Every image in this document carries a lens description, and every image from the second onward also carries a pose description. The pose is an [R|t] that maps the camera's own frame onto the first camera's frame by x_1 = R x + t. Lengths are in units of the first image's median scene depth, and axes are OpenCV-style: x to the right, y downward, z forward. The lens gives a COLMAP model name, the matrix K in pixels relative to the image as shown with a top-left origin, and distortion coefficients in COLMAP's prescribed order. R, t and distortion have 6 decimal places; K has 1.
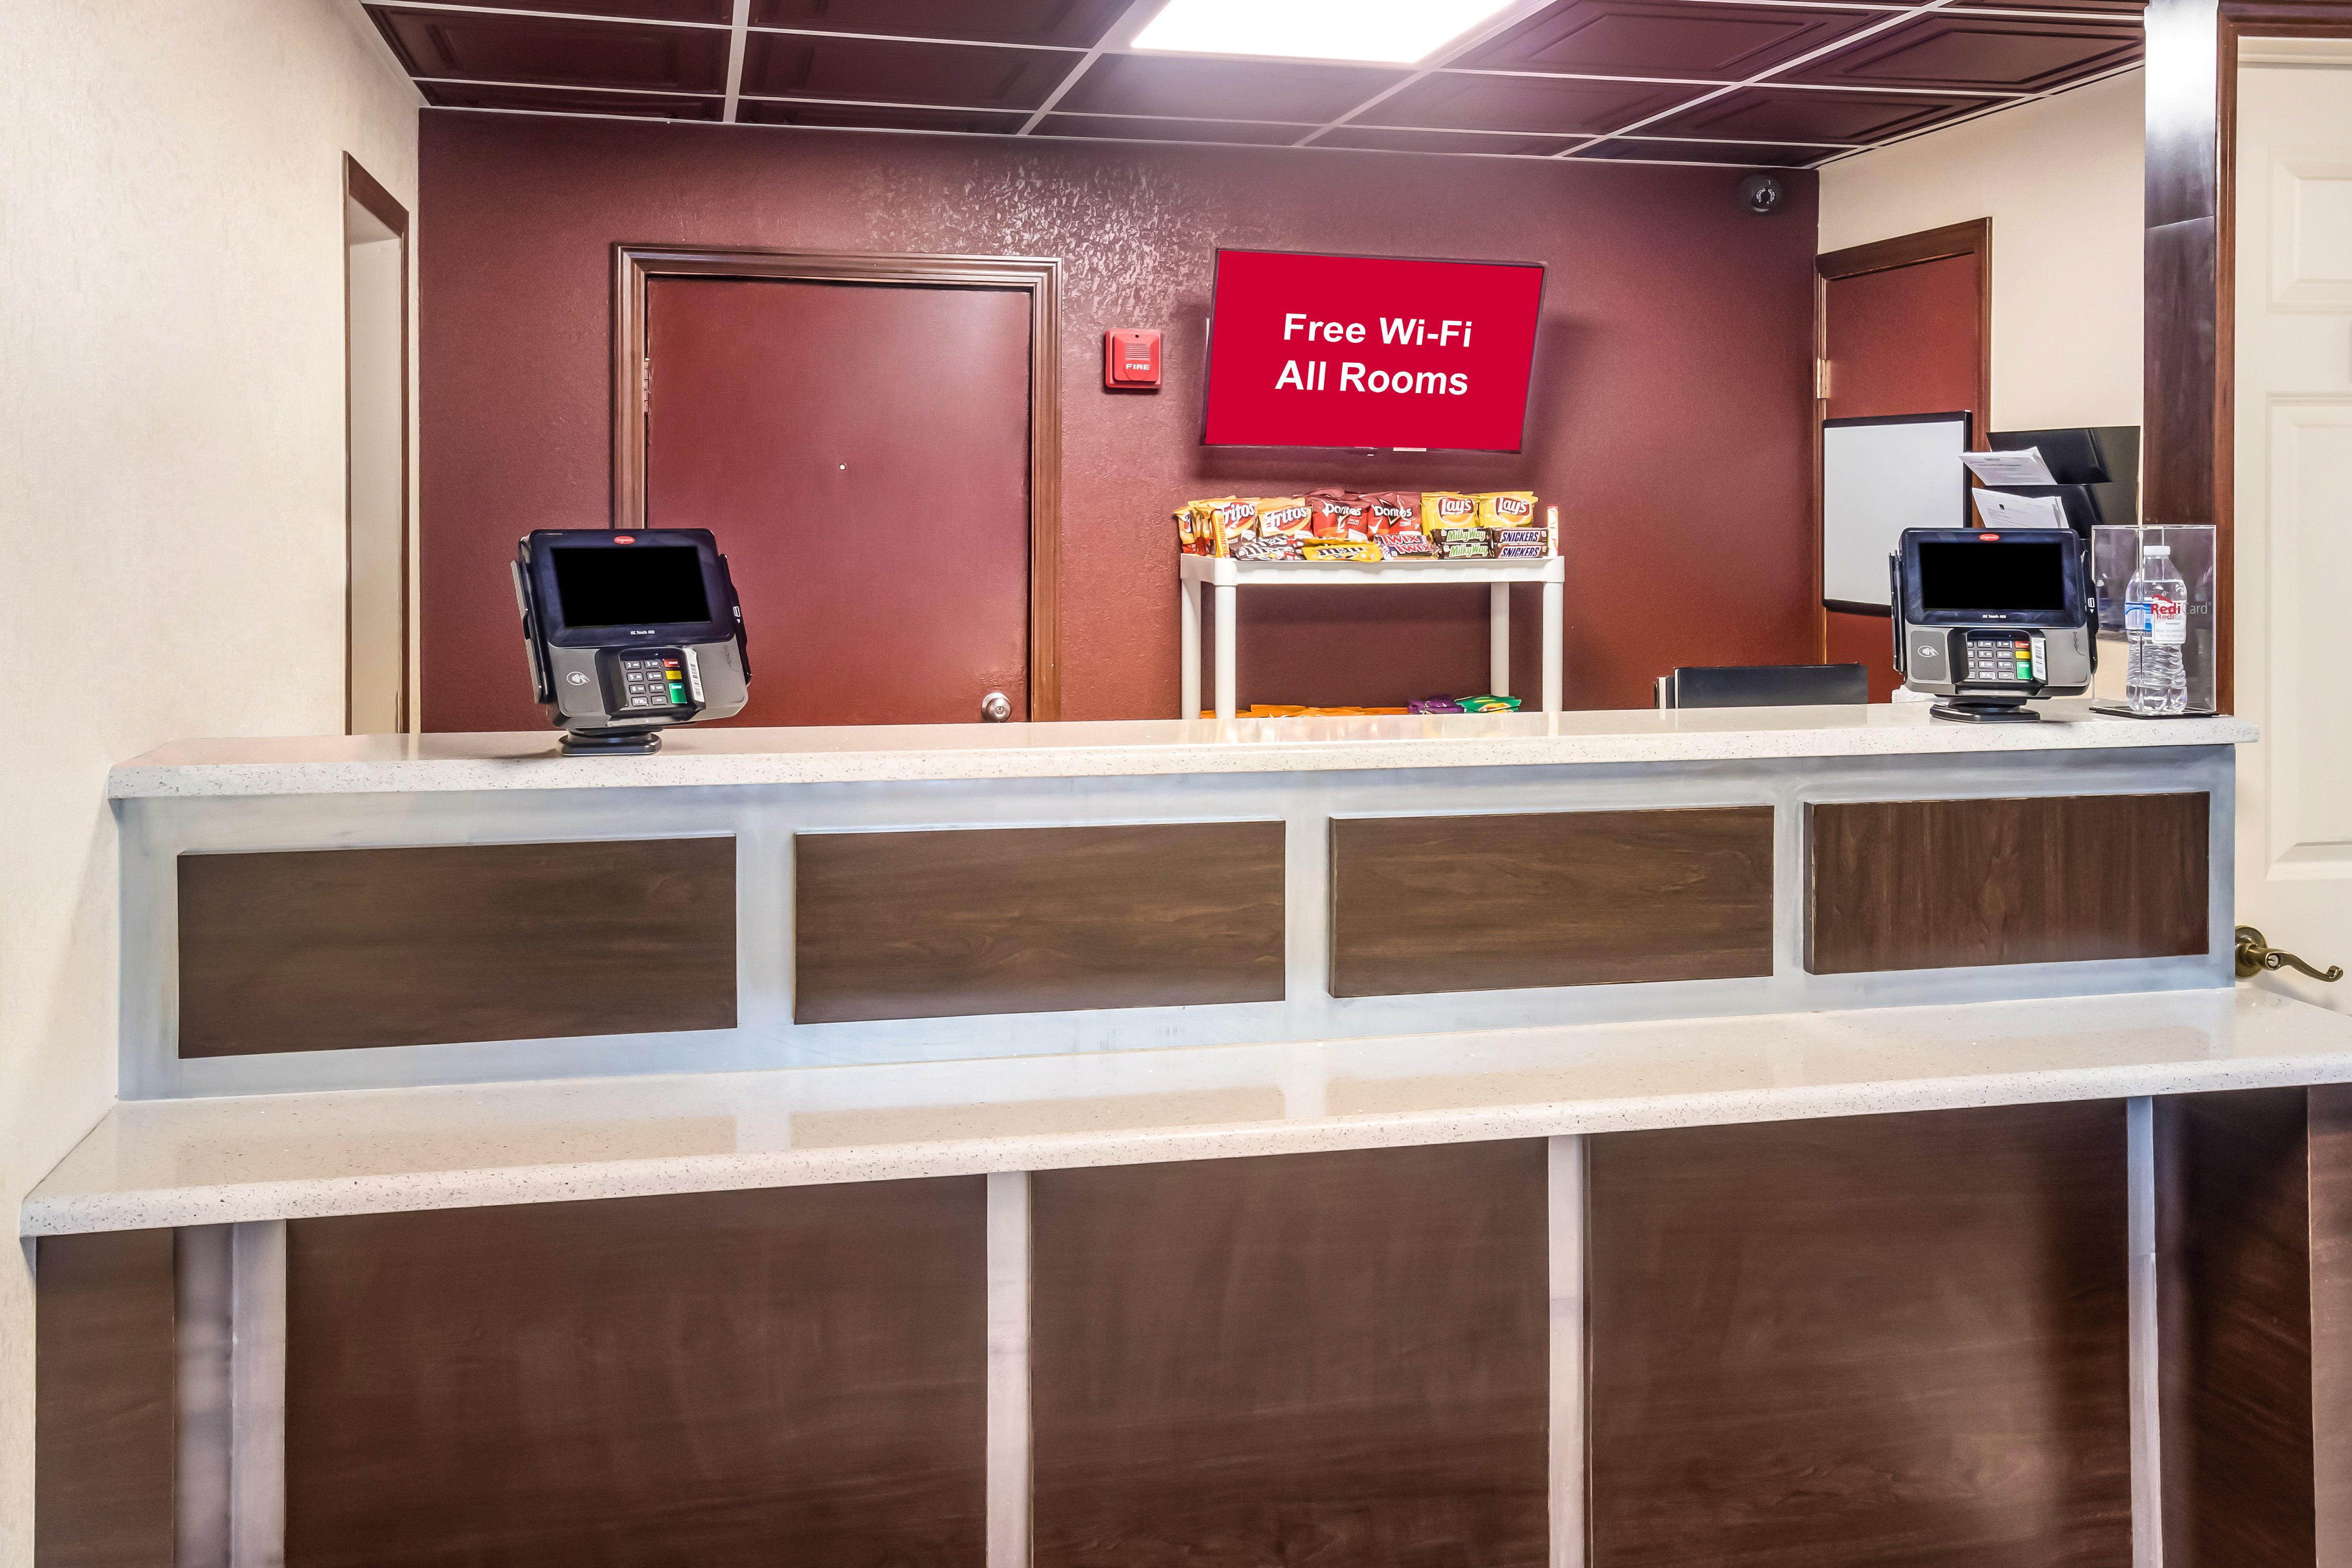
lens RADIAL K [[1874.8, 0, 1176.0], [0, 1874.8, 653.6], [0, 0, 1]] dist [0.047370, -0.011679]
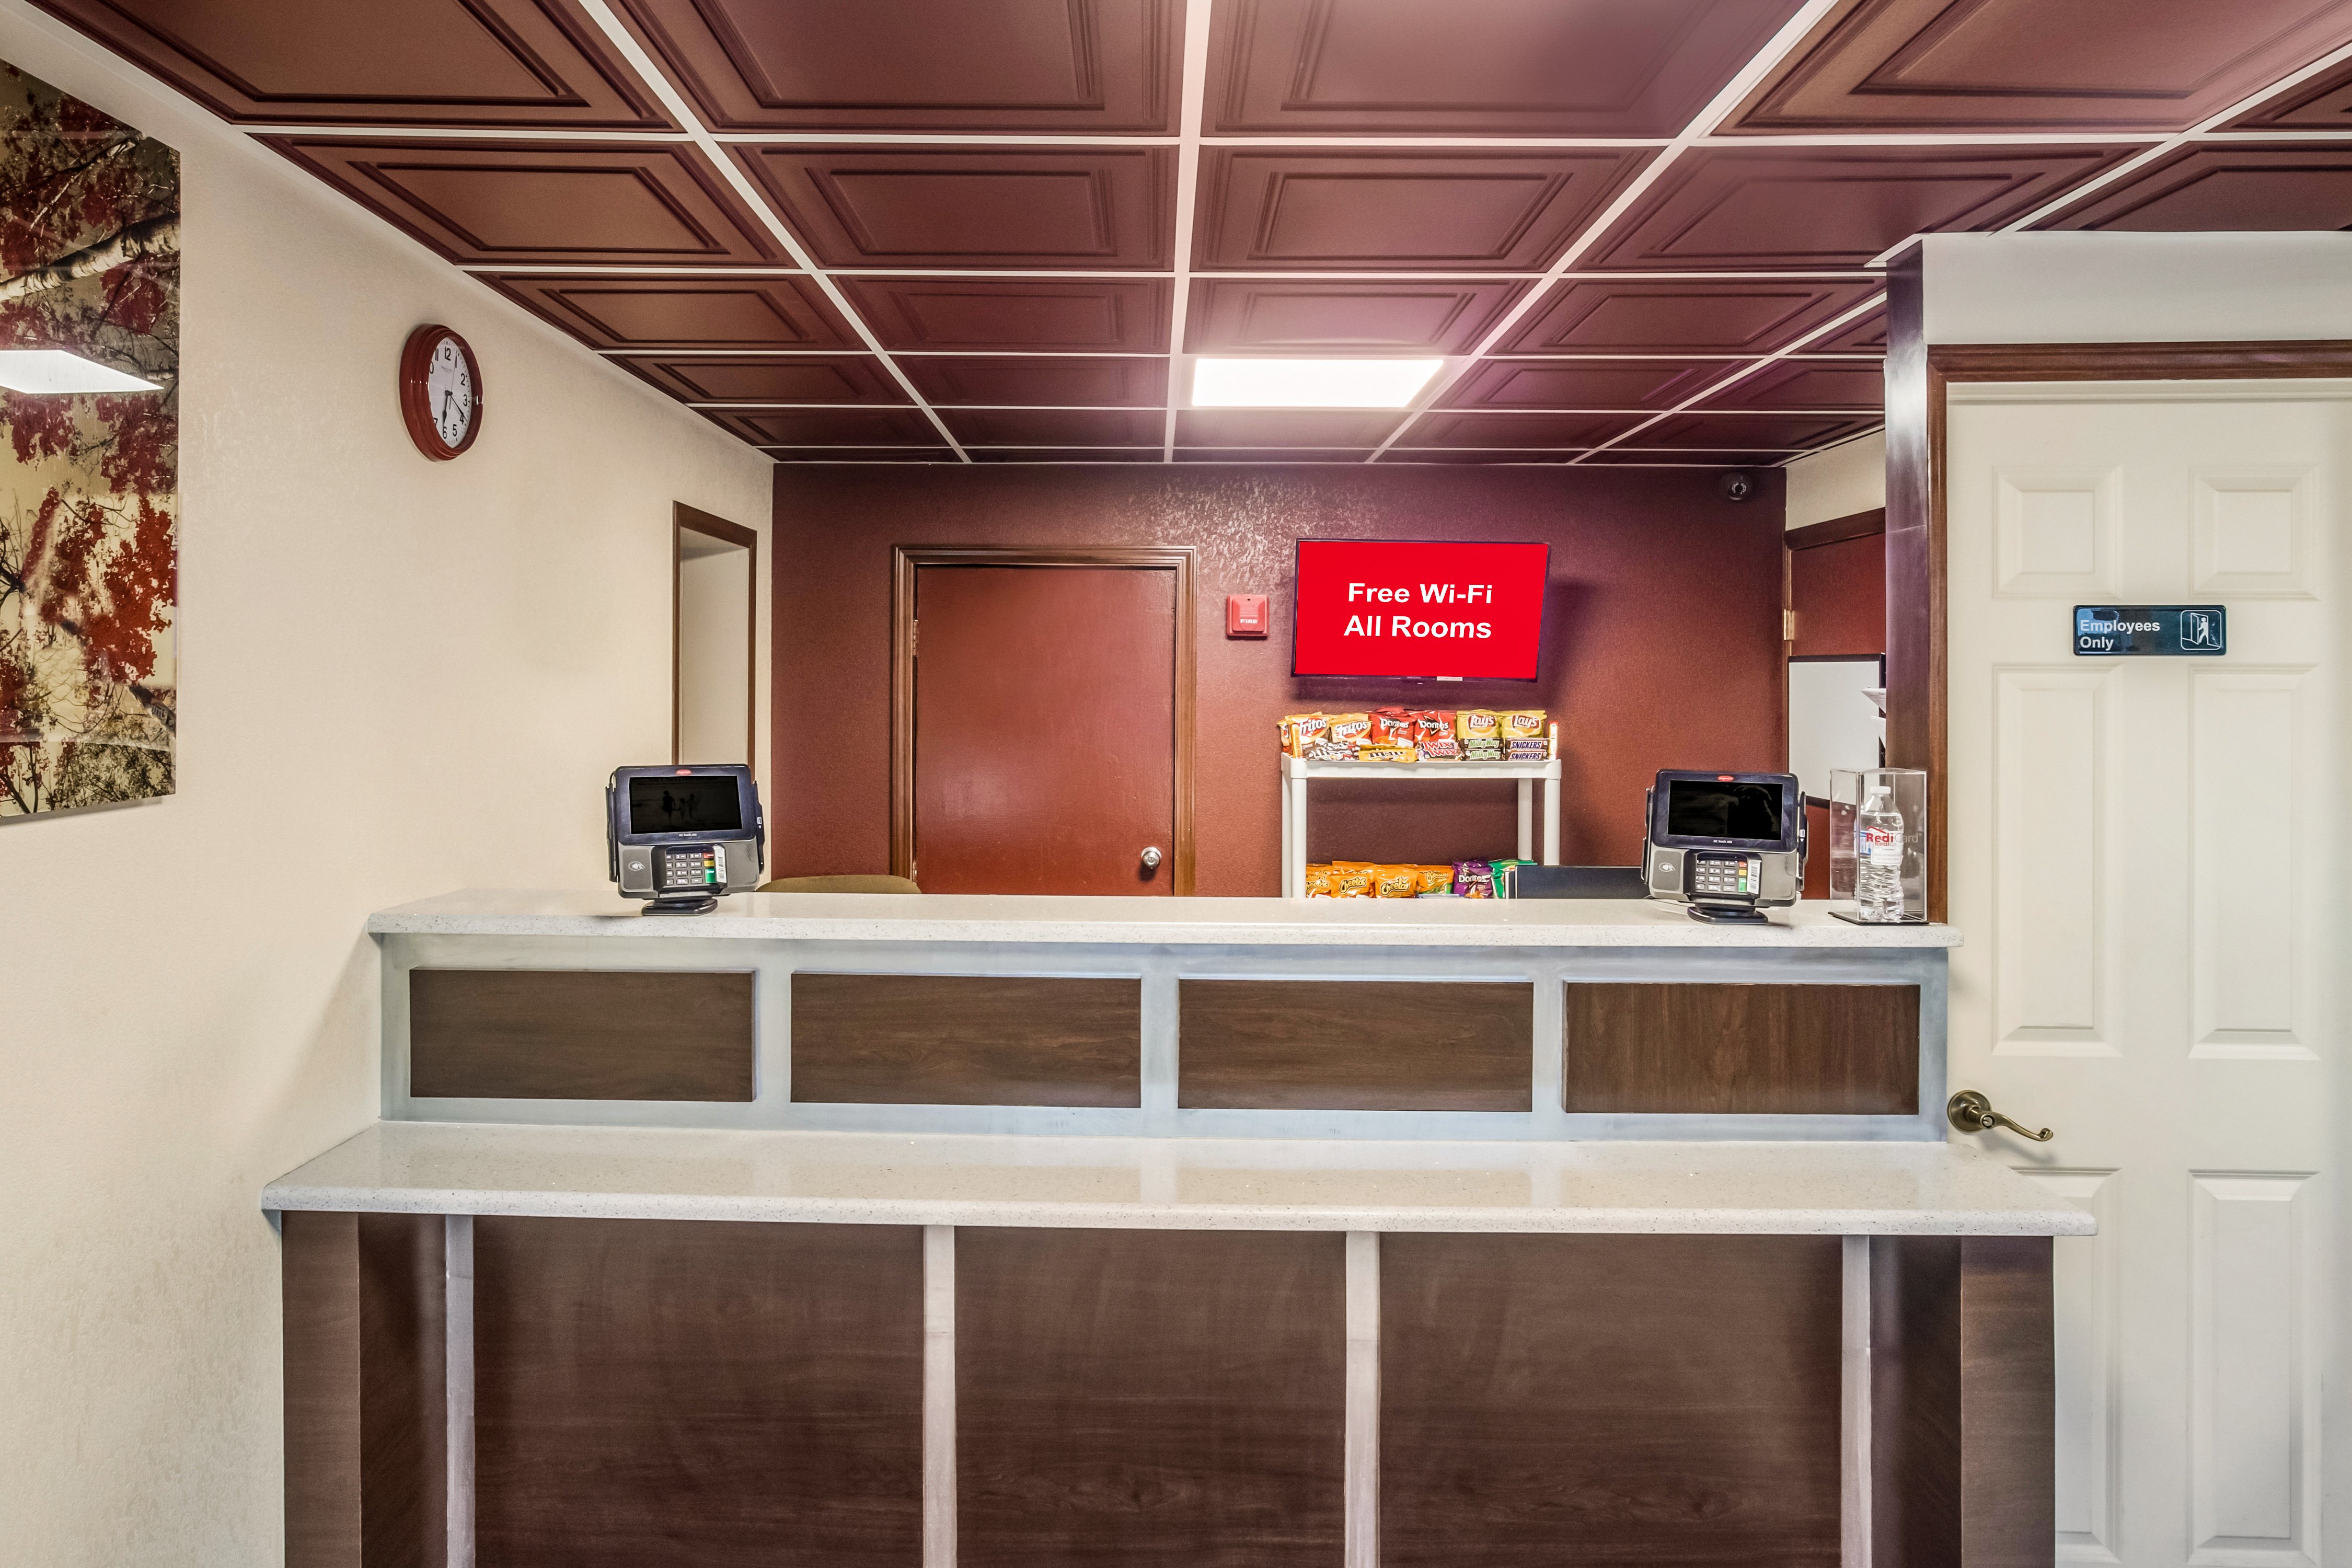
lens RADIAL K [[1291.3, 0, 1176.0], [0, 1291.3, 784.0], [0, 0, 1]] dist [-0.000804, 0.000976]
pose [[0.974999, 0.021295, -0.221186, 0.257726], [-0.022466, 0.999744, -0.002781, -0.046419], [0.221070, 0.007681, 0.975228, 0.067538]]
